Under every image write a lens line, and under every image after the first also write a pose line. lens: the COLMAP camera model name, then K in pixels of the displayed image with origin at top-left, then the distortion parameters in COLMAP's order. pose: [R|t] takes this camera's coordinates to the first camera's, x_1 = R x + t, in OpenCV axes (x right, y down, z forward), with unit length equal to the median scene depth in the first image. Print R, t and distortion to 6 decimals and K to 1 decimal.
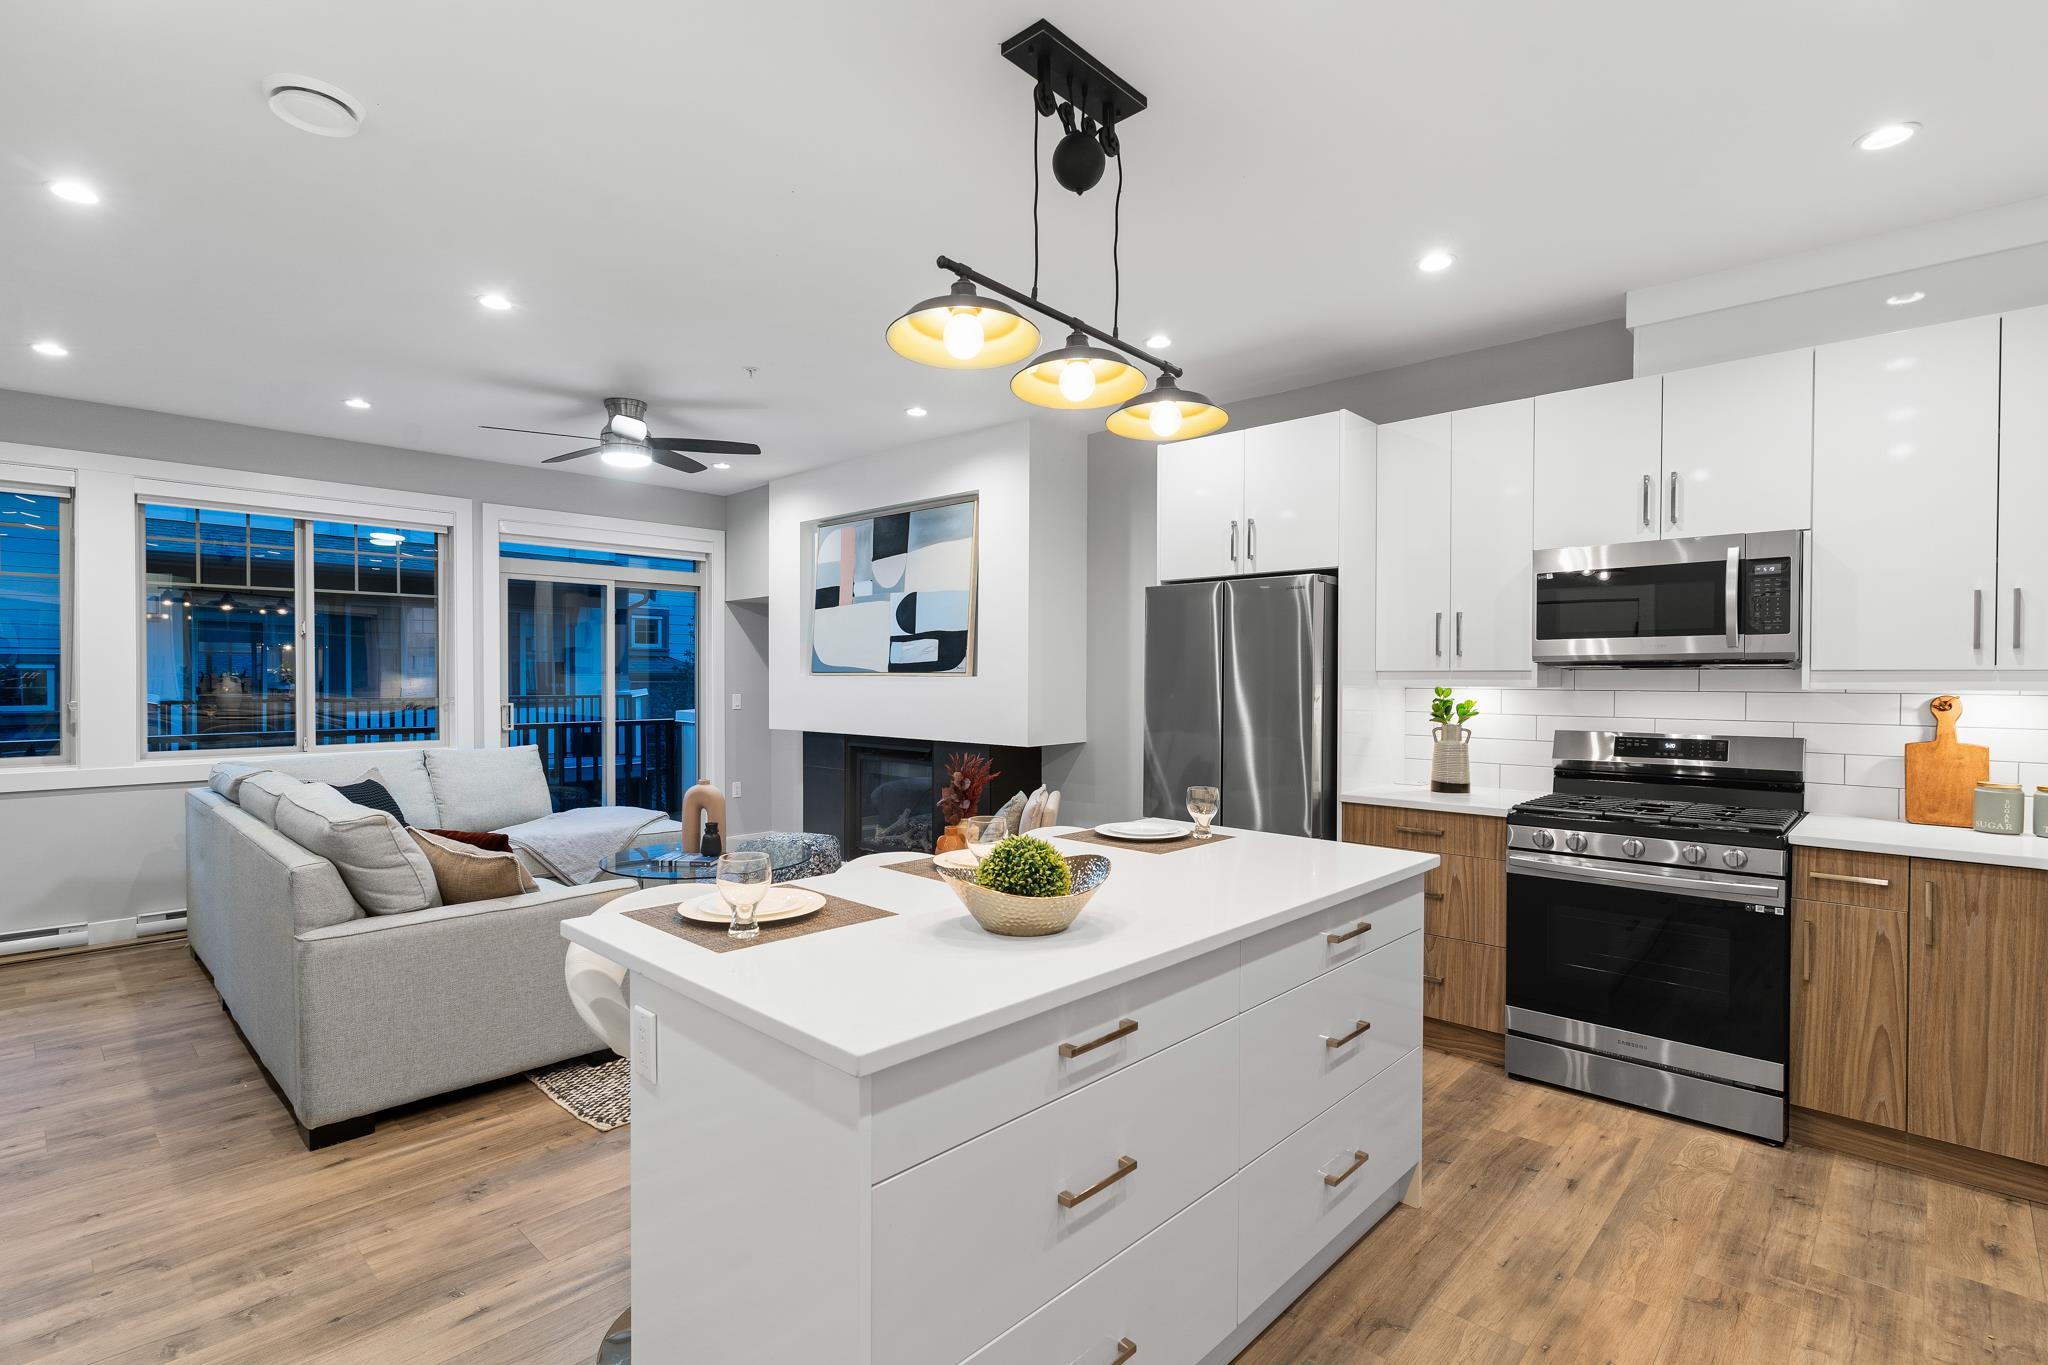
lens RADIAL K [[980.5, 0, 1028.1], [0, 980.5, 690.5], [0, 0, 1]] dist [0.003601, -0.001127]
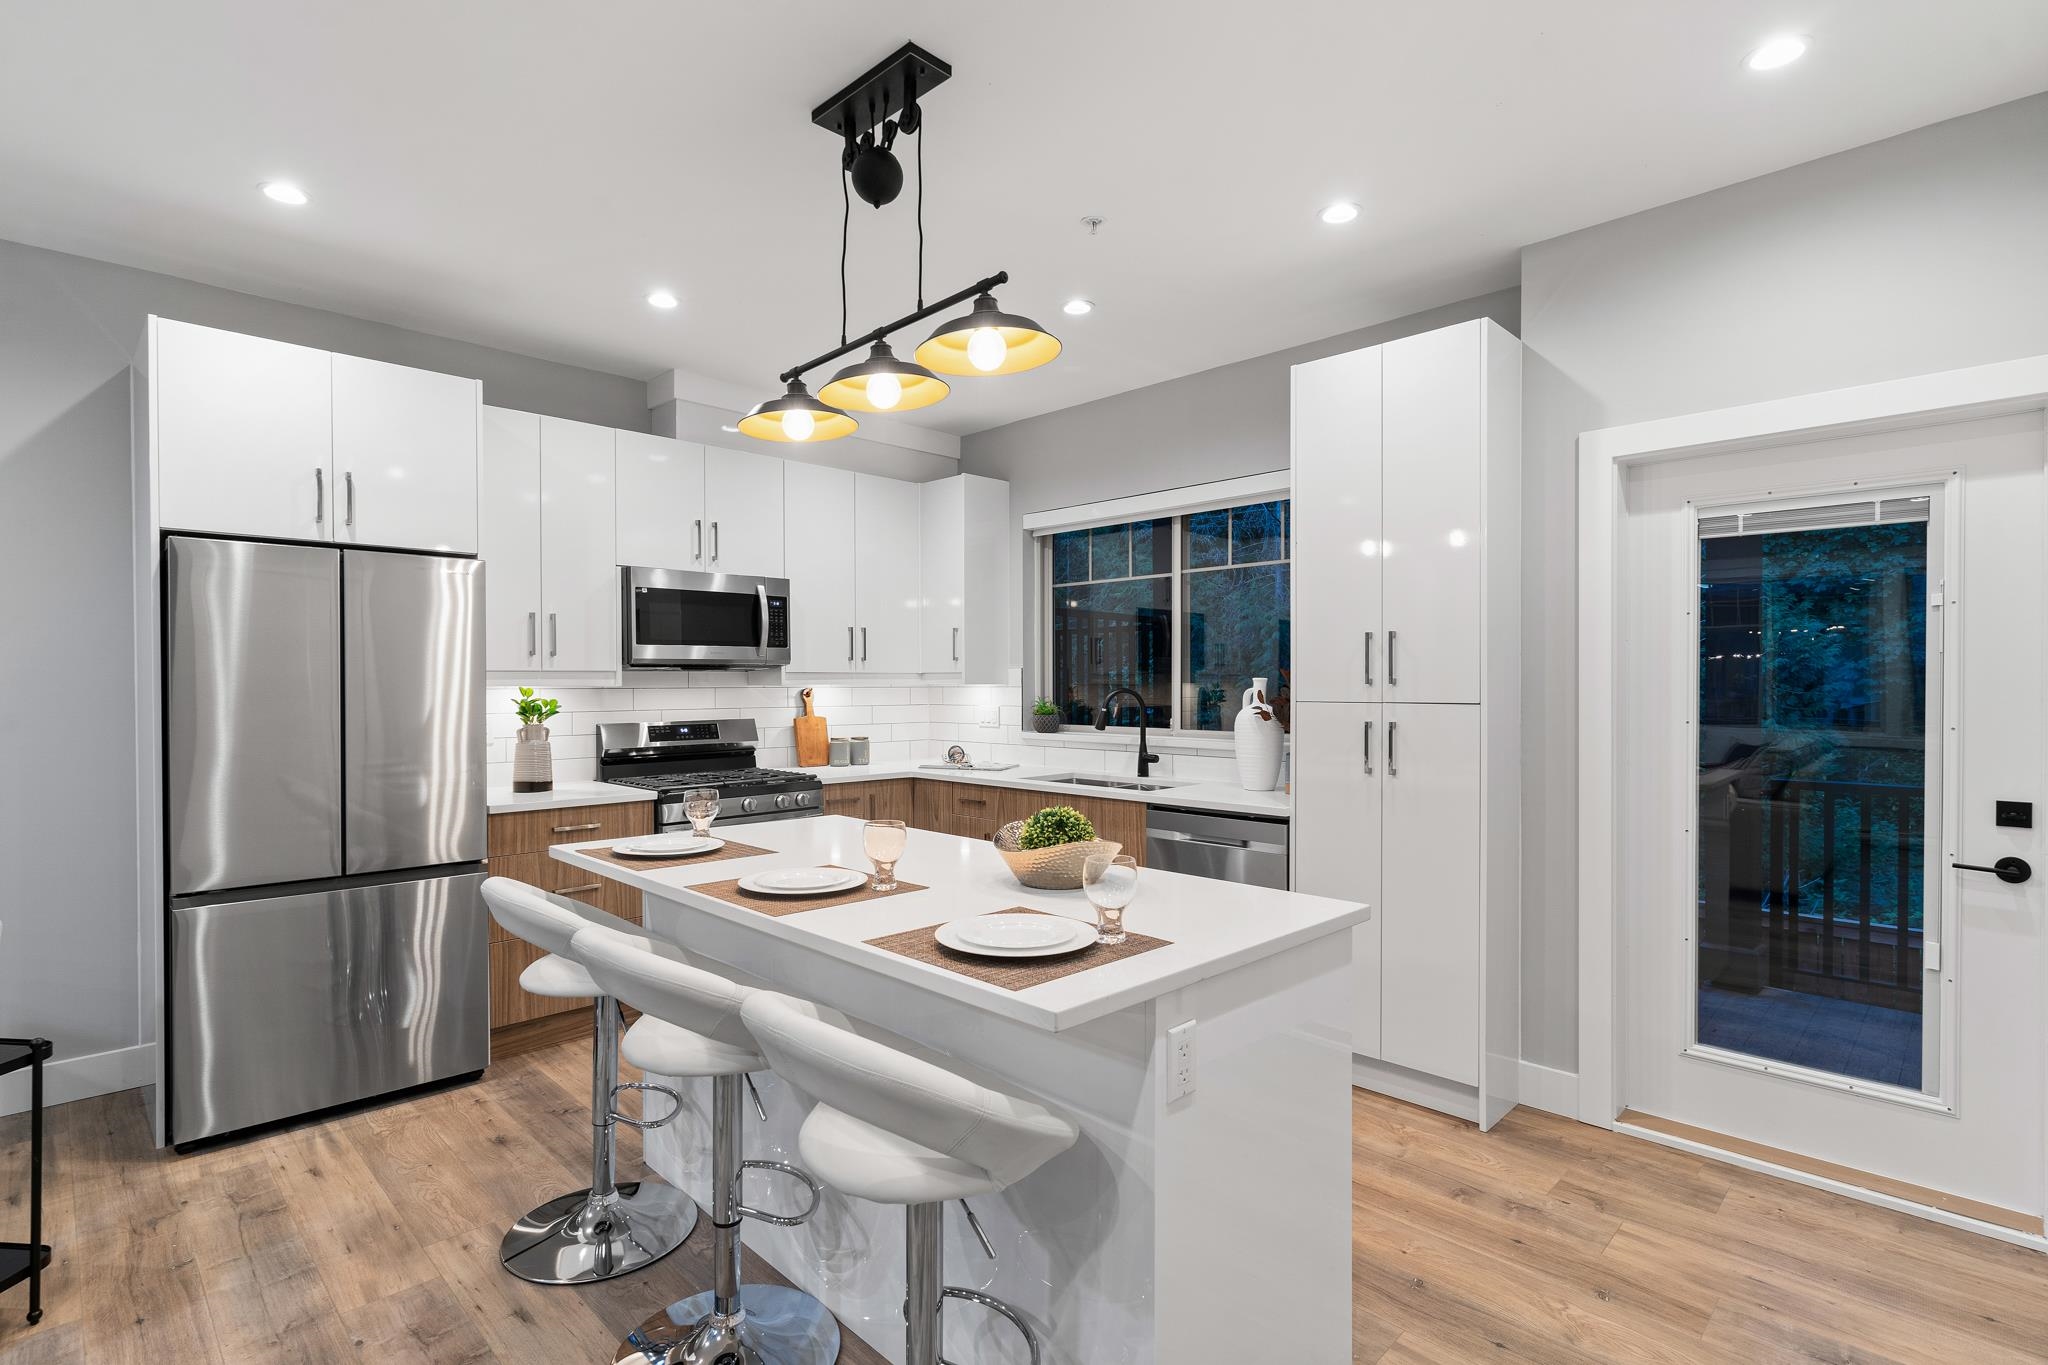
lens RADIAL K [[980.5, 0, 1023.5], [0, 980.5, 698.2], [0, 0, 1]] dist [0.003601, -0.001127]
pose [[0.027221, -0.019458, 0.999440, -0.403447], [0.016599, 0.999681, 0.019011, -0.001947], [-0.999492, 0.016072, 0.027535, 0.340378]]
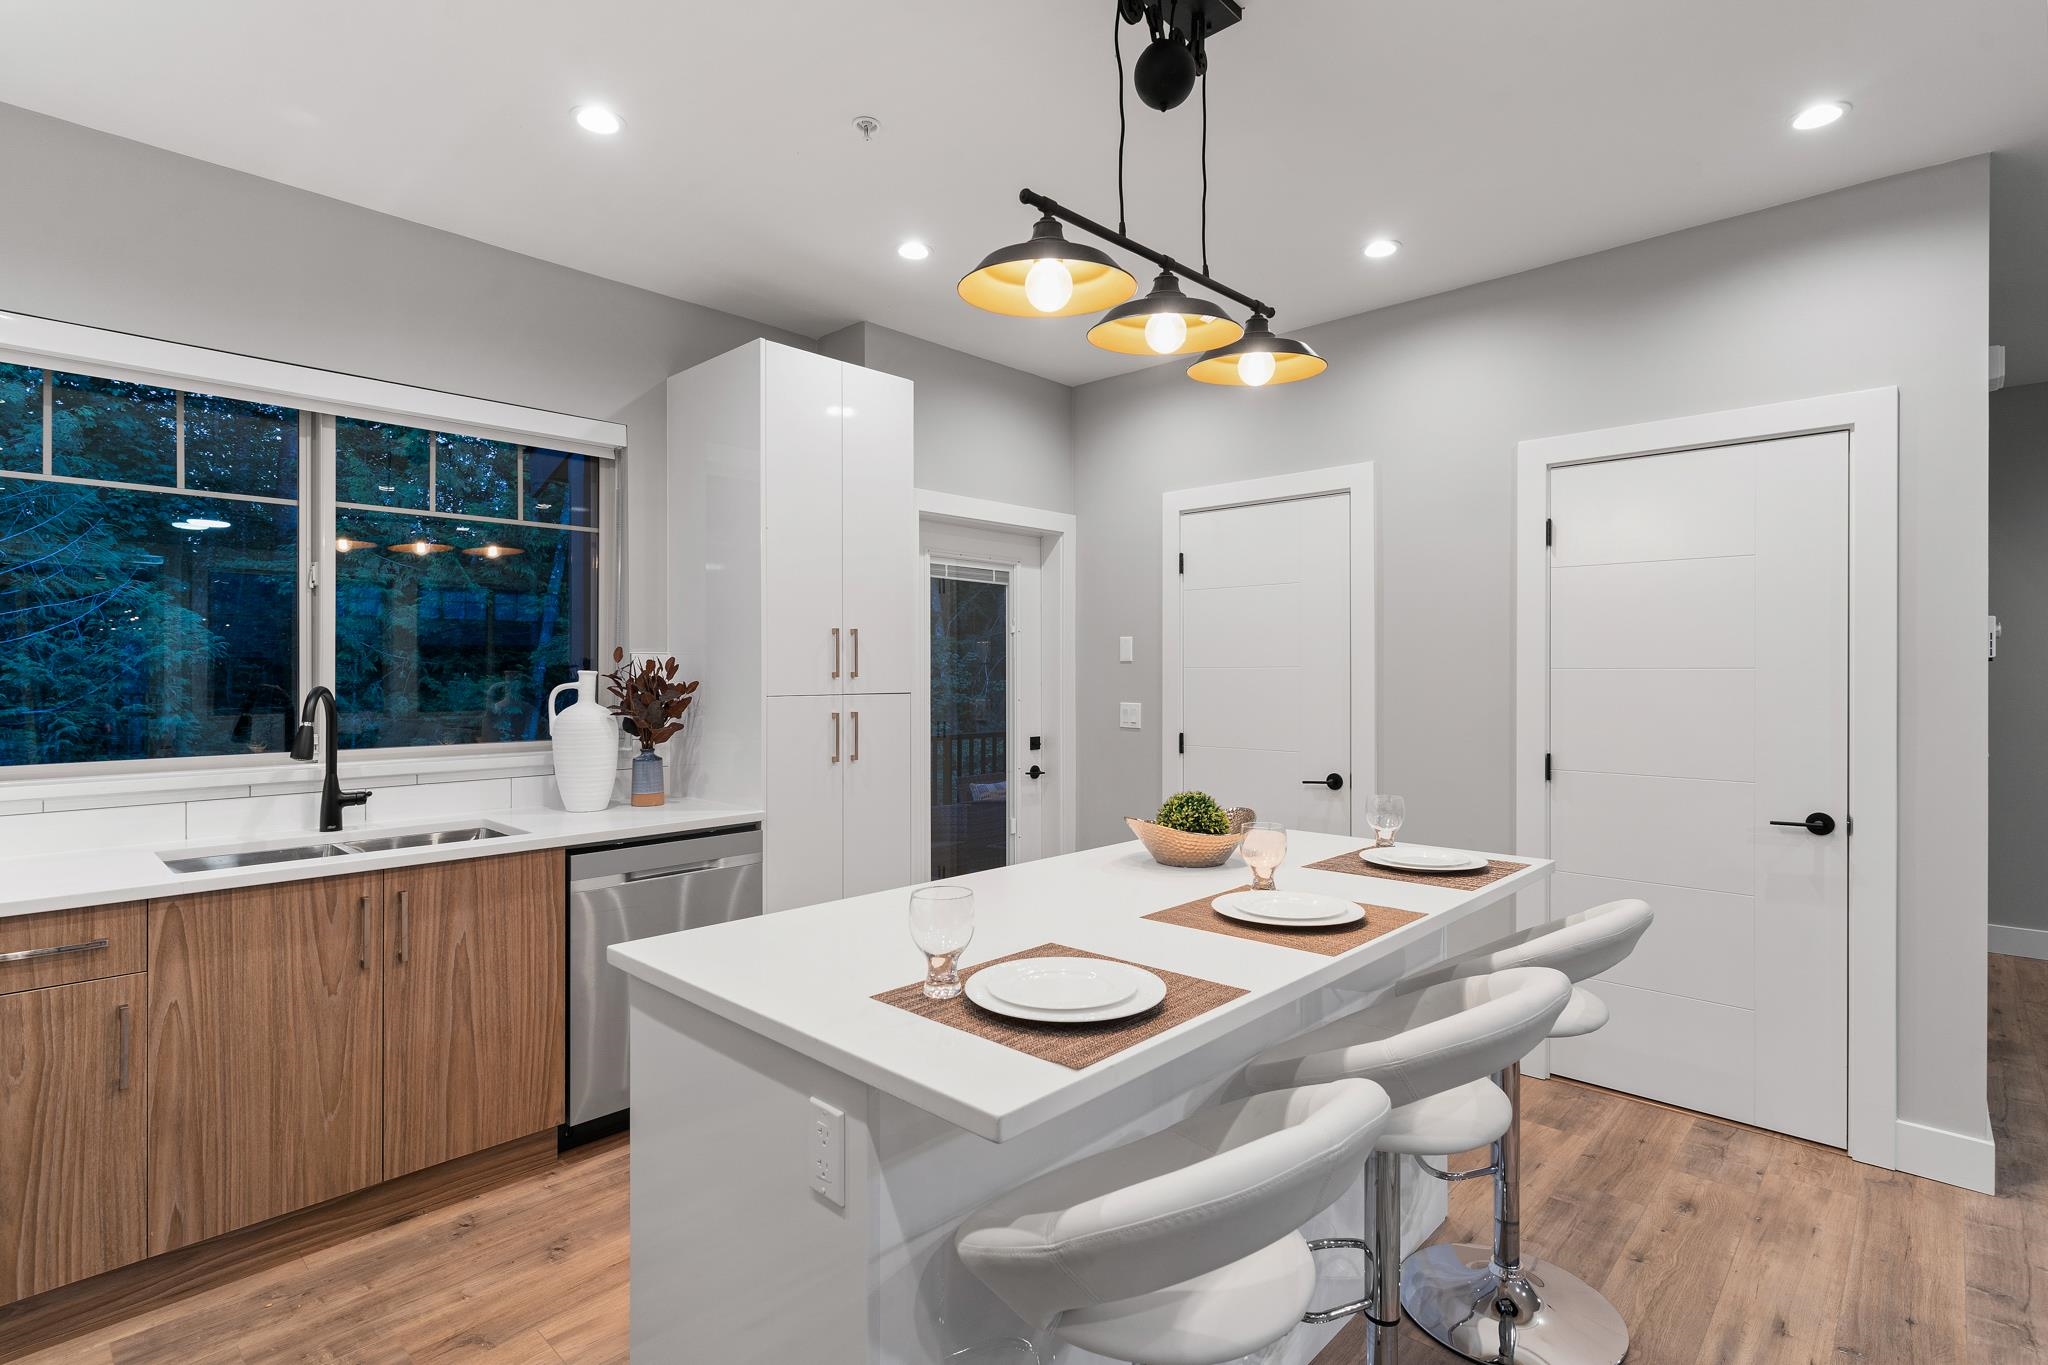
lens RADIAL K [[980.5, 0, 1016.7], [0, 980.5, 671.6], [0, 0, 1]] dist [0.003601, -0.001127]
pose [[-0.999941, -0.001787, 0.010697, 0.070052], [-0.001627, 0.999887, 0.014968, -0.008932], [-0.010722, 0.014950, -0.999831, 0.769325]]
